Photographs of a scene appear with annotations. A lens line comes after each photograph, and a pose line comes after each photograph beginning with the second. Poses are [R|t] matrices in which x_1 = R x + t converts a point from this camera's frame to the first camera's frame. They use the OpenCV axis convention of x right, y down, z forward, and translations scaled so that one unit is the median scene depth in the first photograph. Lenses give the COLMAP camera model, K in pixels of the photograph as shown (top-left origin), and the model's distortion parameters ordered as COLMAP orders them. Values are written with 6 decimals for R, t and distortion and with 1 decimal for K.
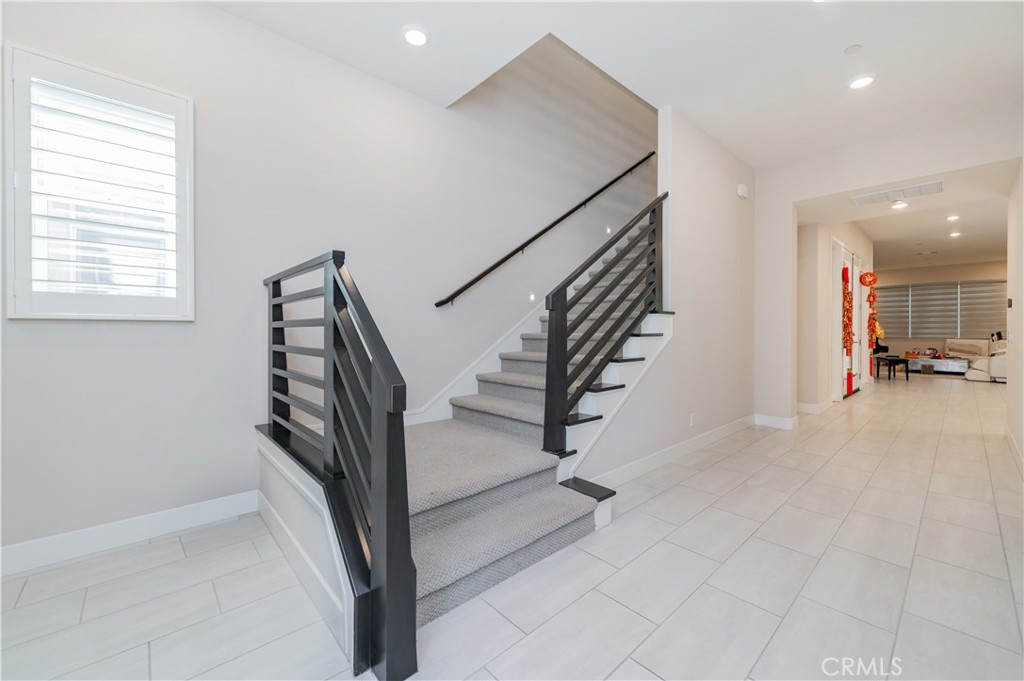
lens RADIAL K [[403.9, 0, 512.8], [0, 403.9, 335.4], [0, 0, 1]] dist [0.012981, -0.000178]
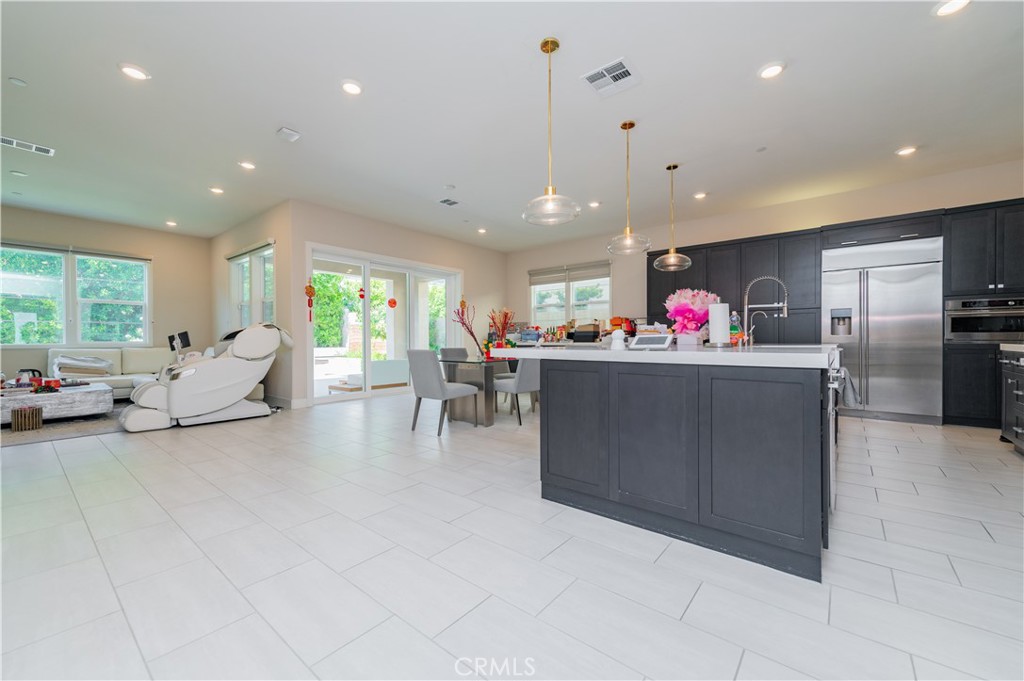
lens RADIAL K [[403.9, 0, 514.5], [0, 403.9, 341.6], [0, 0, 1]] dist [0.012981, -0.000178]
pose [[-0.155612, -0.006376, 0.987798, 0.501757], [0.012526, 0.999886, 0.008428, 0.003527], [-0.987739, 0.013685, -0.155514, 0.556918]]
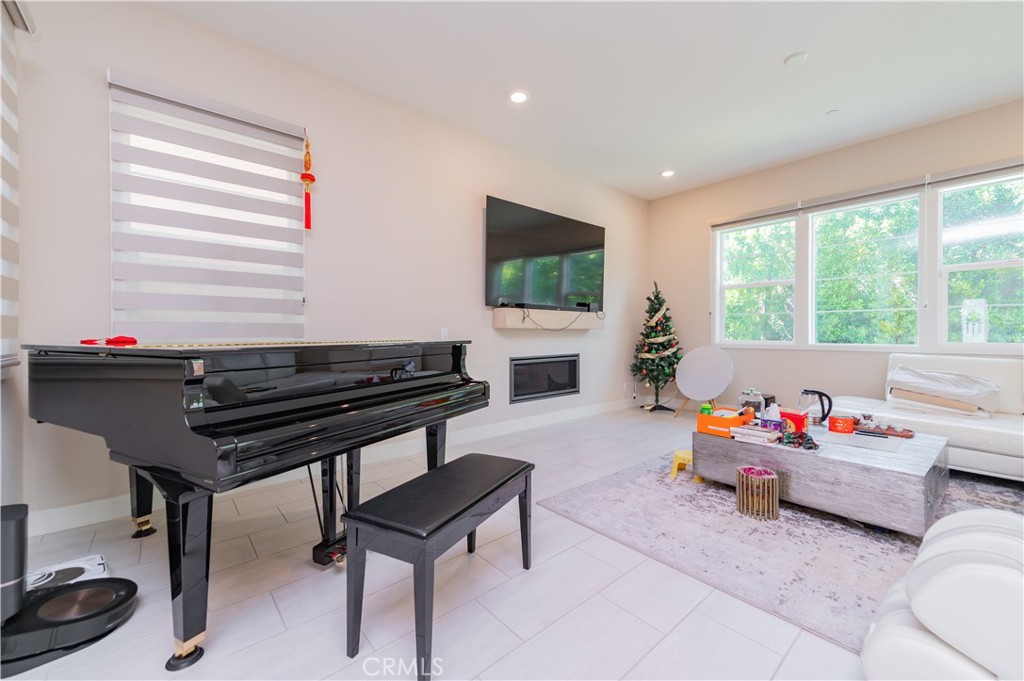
lens RADIAL K [[403.9, 0, 512.4], [0, 403.9, 335.4], [0, 0, 1]] dist [0.012981, -0.000178]
pose [[0.999874, -0.001194, -0.015812, 0.869598], [0.001131, 0.999991, -0.003982, -0.004935], [0.015816, 0.003963, 0.999867, 0.764088]]
